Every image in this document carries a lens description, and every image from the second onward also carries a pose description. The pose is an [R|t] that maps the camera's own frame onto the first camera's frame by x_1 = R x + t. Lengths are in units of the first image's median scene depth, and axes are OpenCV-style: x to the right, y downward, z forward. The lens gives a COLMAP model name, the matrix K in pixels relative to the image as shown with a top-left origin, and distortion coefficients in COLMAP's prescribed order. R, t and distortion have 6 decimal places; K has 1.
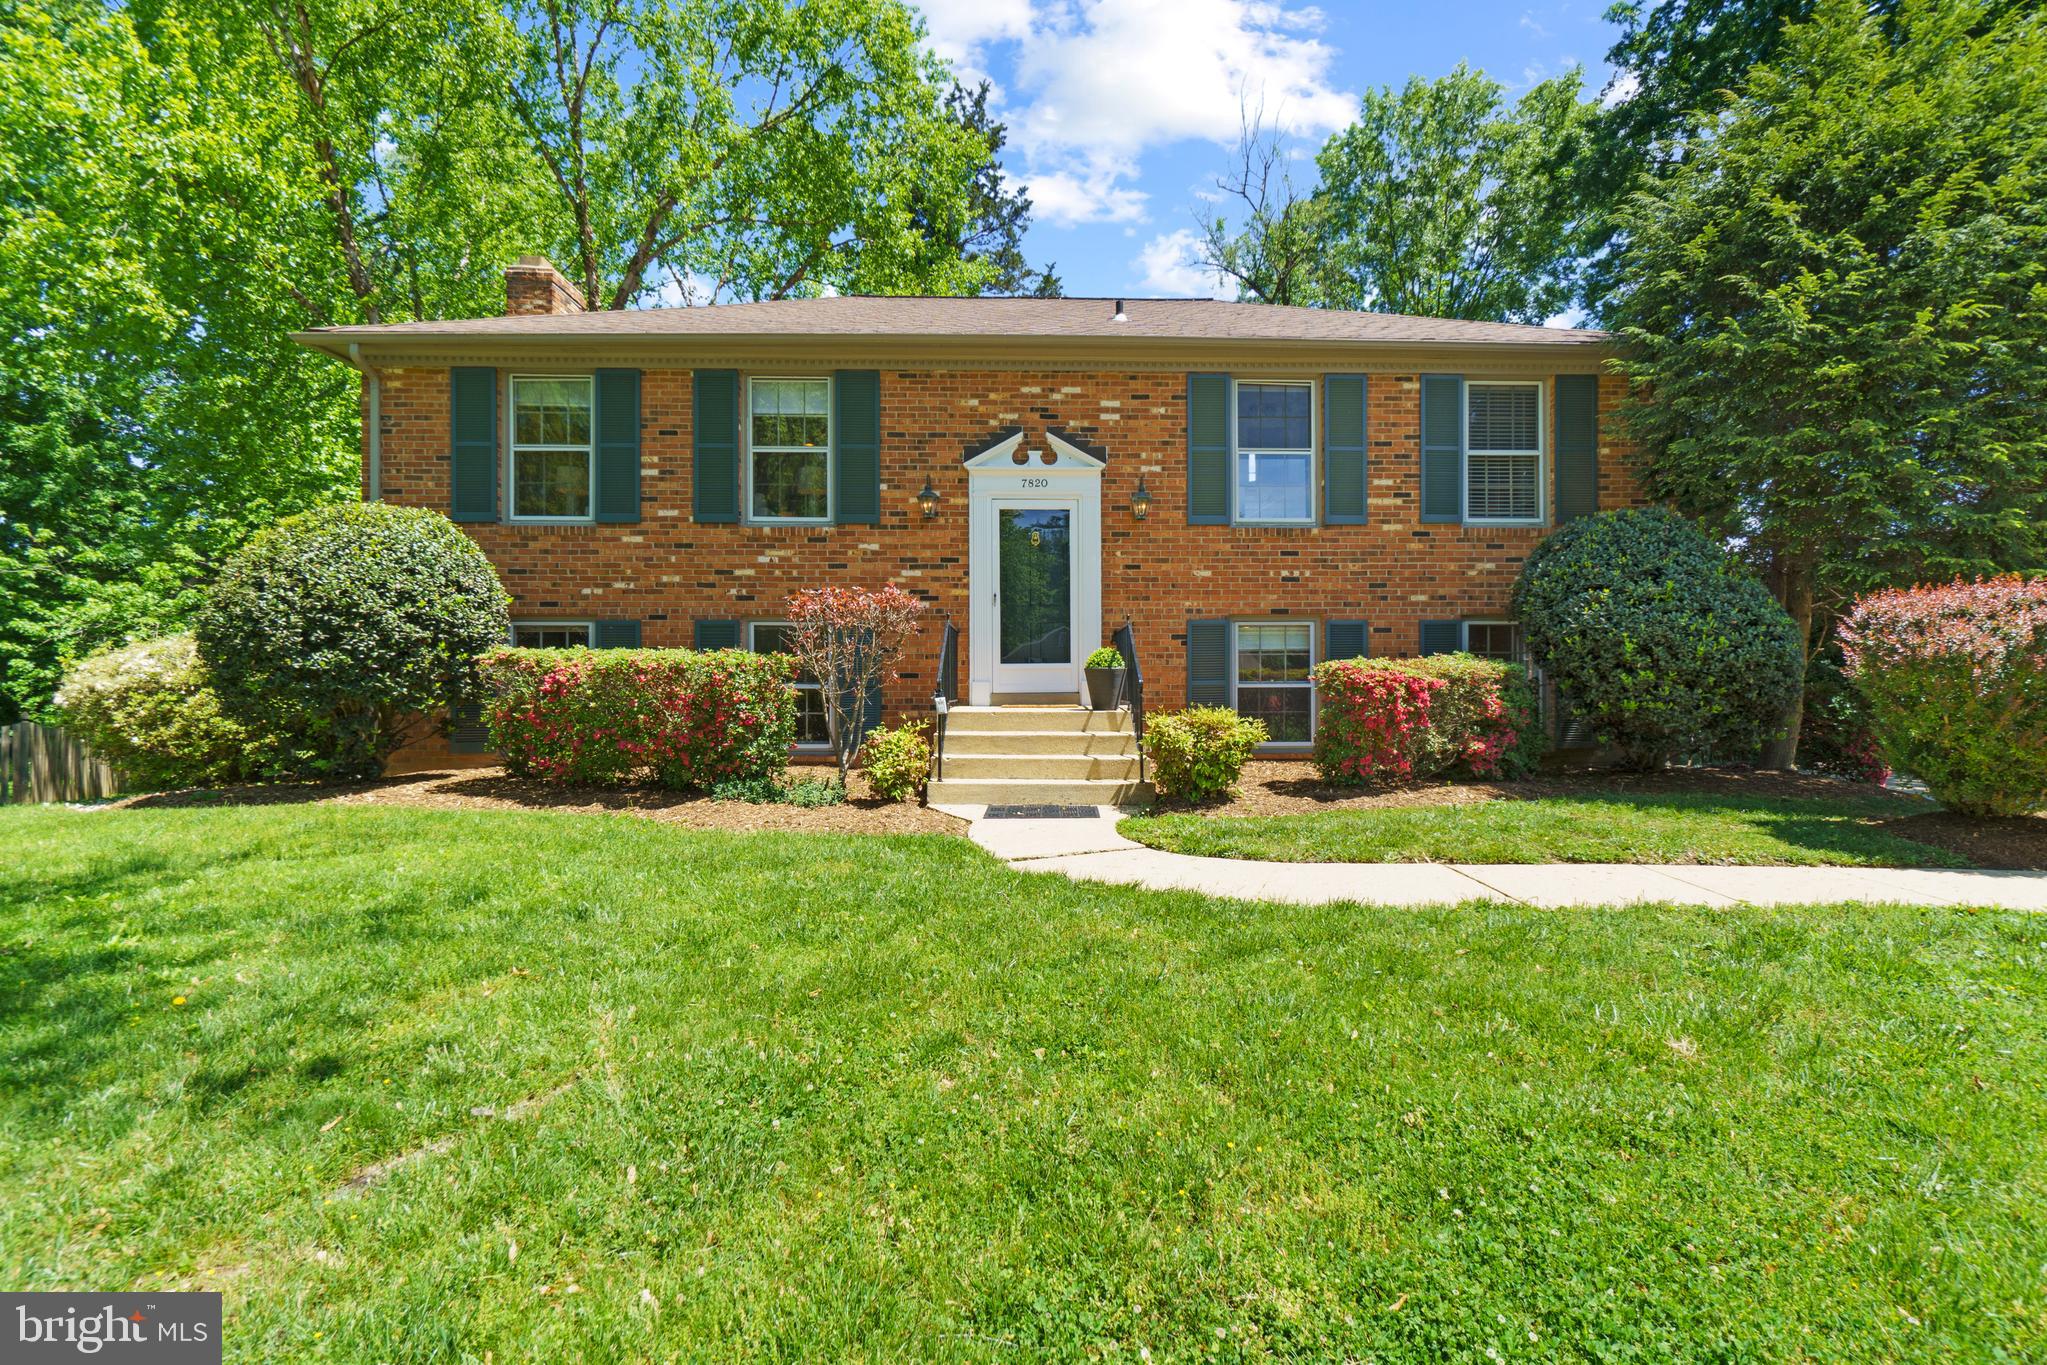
lens RADIAL K [[906.6, 0, 1073.8], [0, 906.6, 684.6], [0, 0, 1]] dist [0.003719, 0.000169]
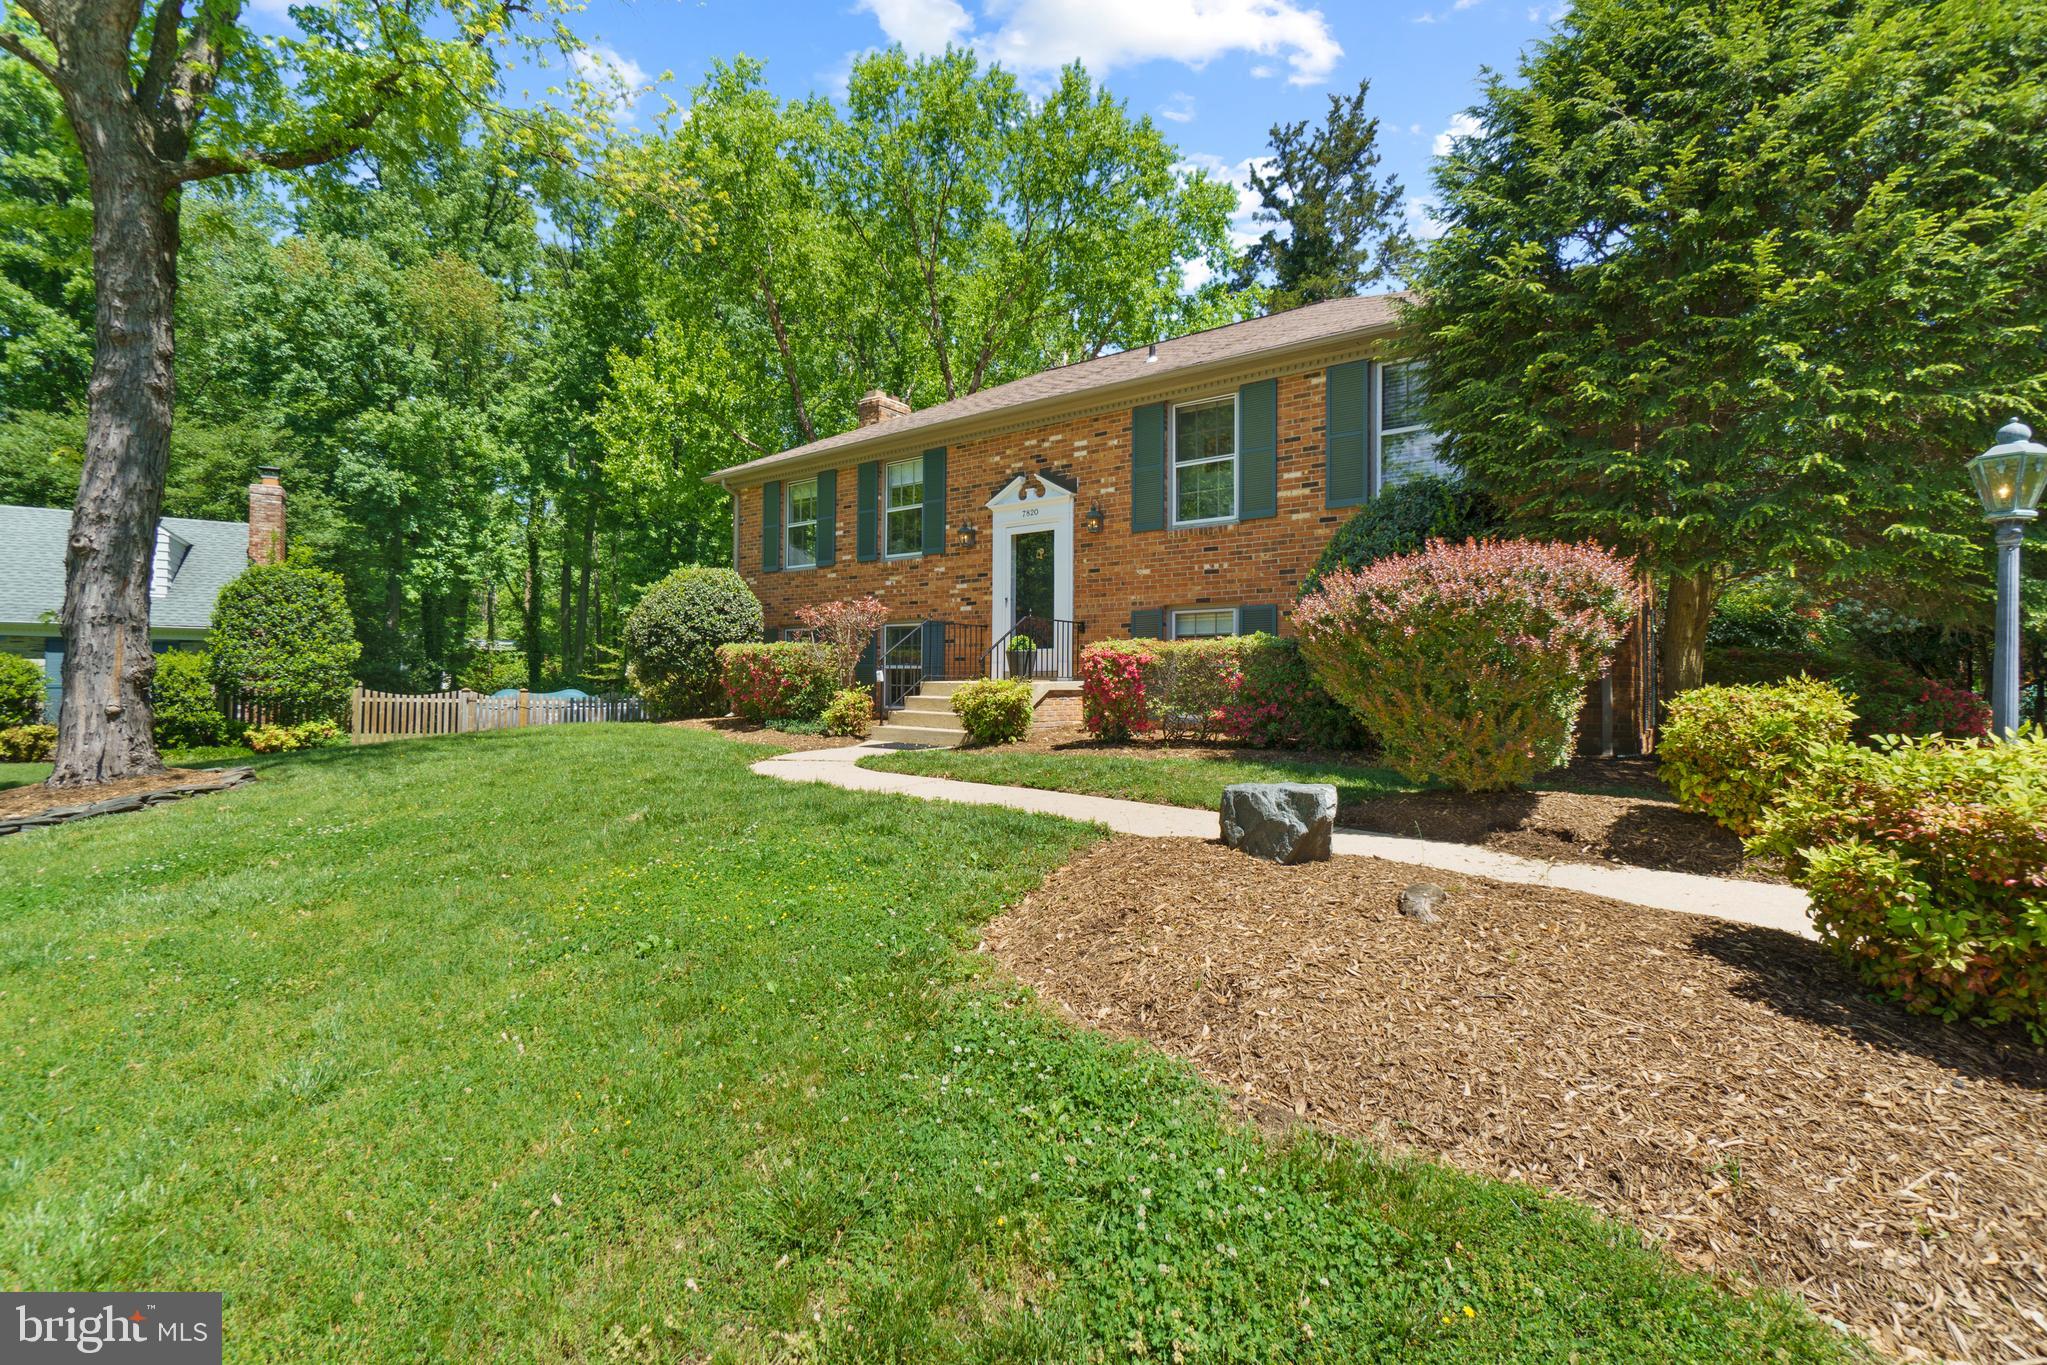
lens RADIAL K [[906.6, 0, 1073.8], [0, 906.6, 684.6], [0, 0, 1]] dist [0.003719, 0.000169]
pose [[0.788502, 0.008728, -0.614971, 0.830261], [-0.005925, 0.999961, 0.006595, 0.020498], [0.615004, -0.001556, 0.788523, -0.009180]]
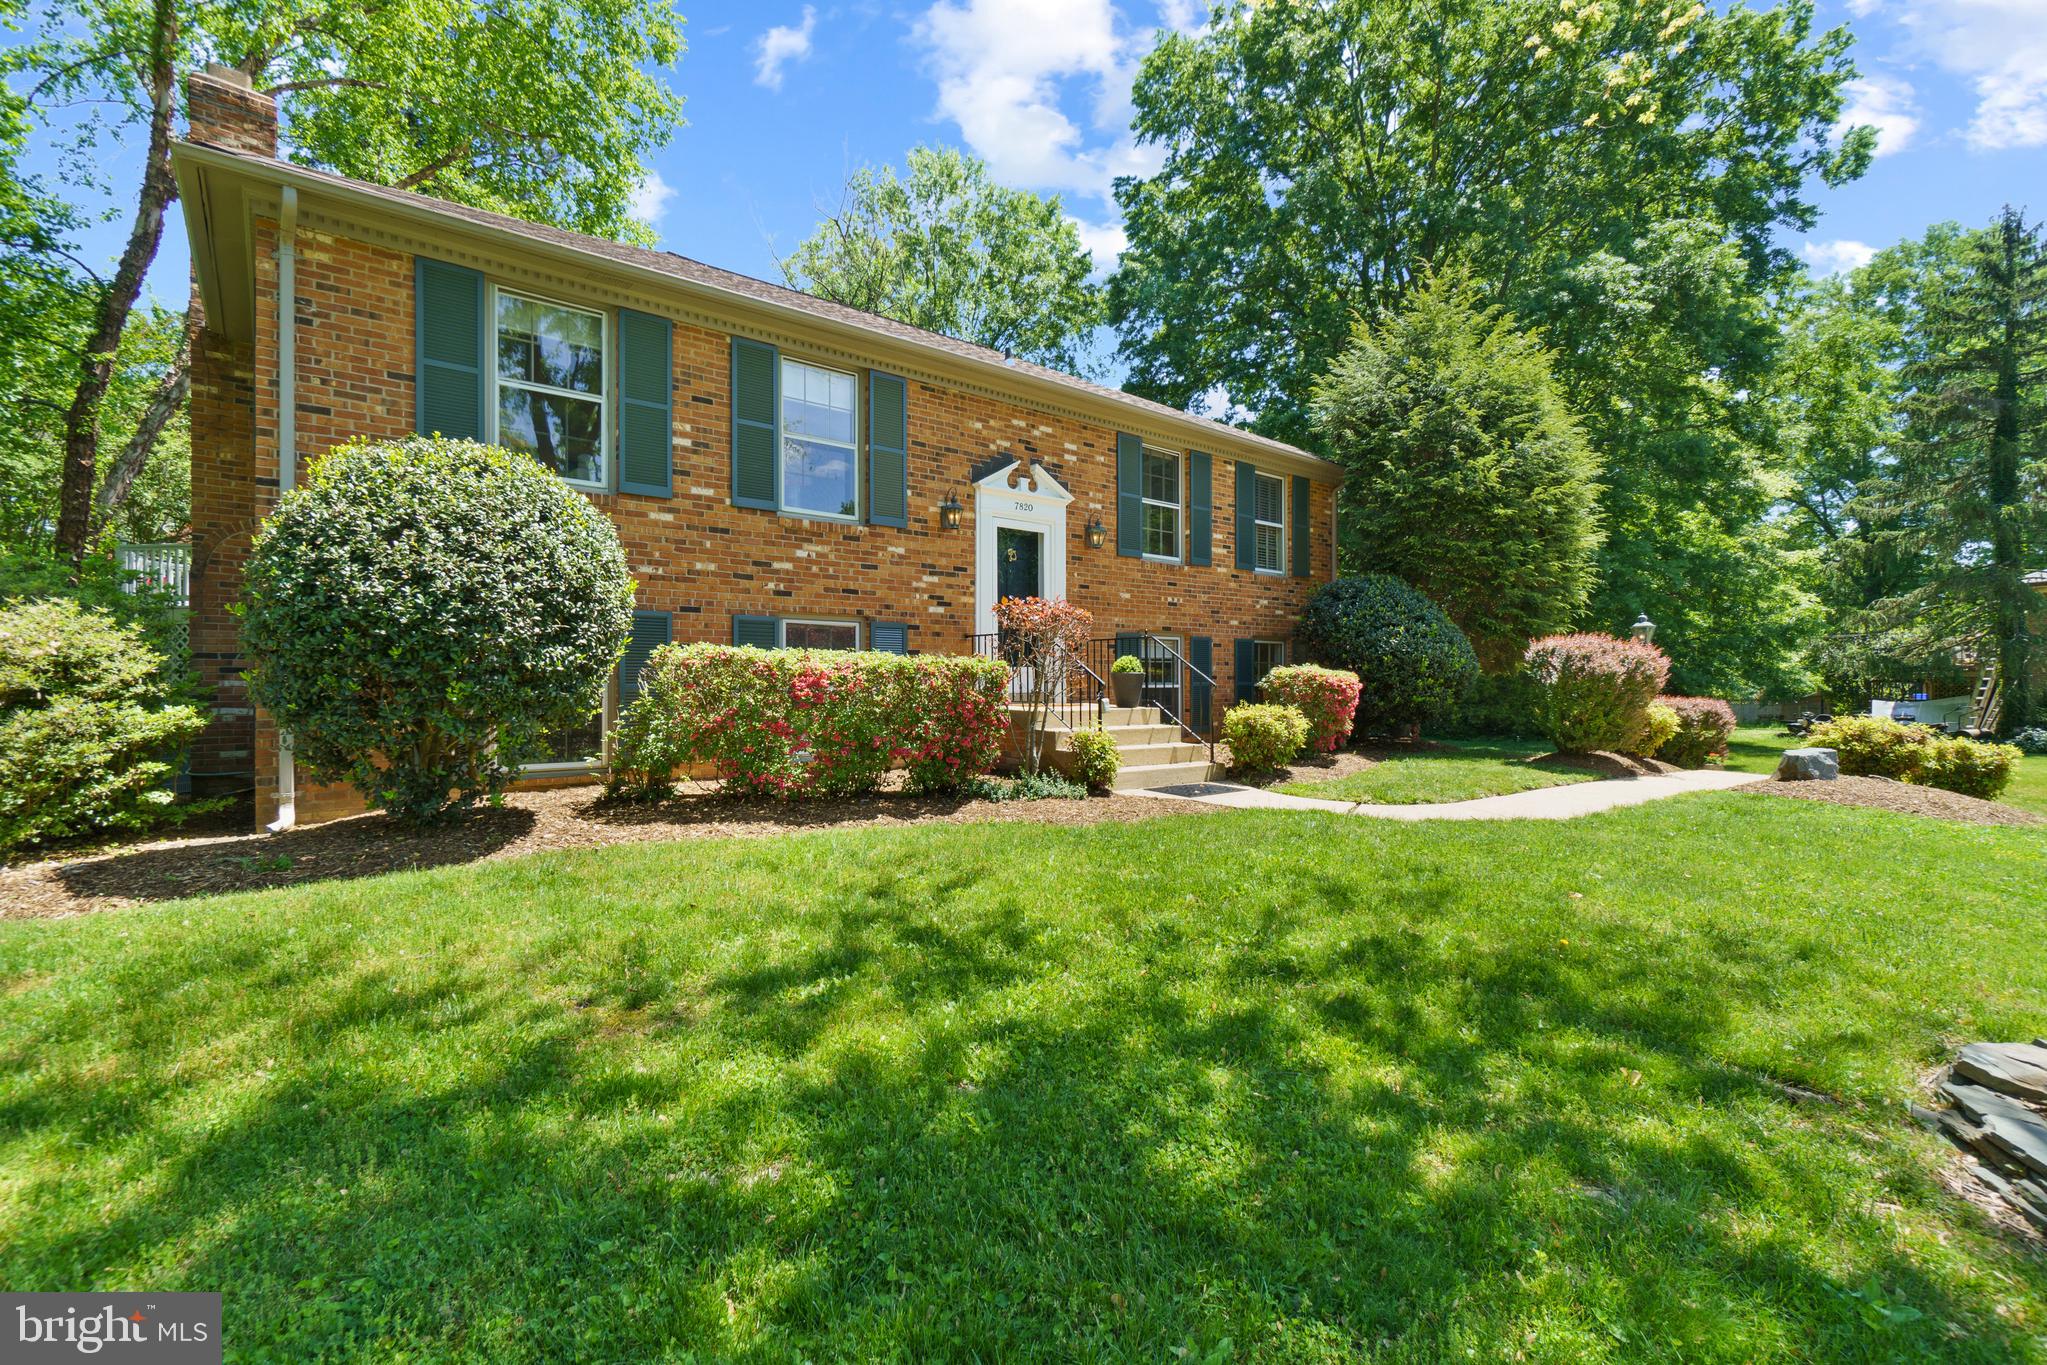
lens RADIAL K [[906.6, 0, 1073.8], [0, 906.6, 684.6], [0, 0, 1]] dist [0.003719, 0.000169]
pose [[0.774014, -0.000287, 0.633169, -0.711485], [-0.004080, 0.999977, 0.005441, -0.007825], [-0.633156, -0.006795, 0.773995, 0.087527]]
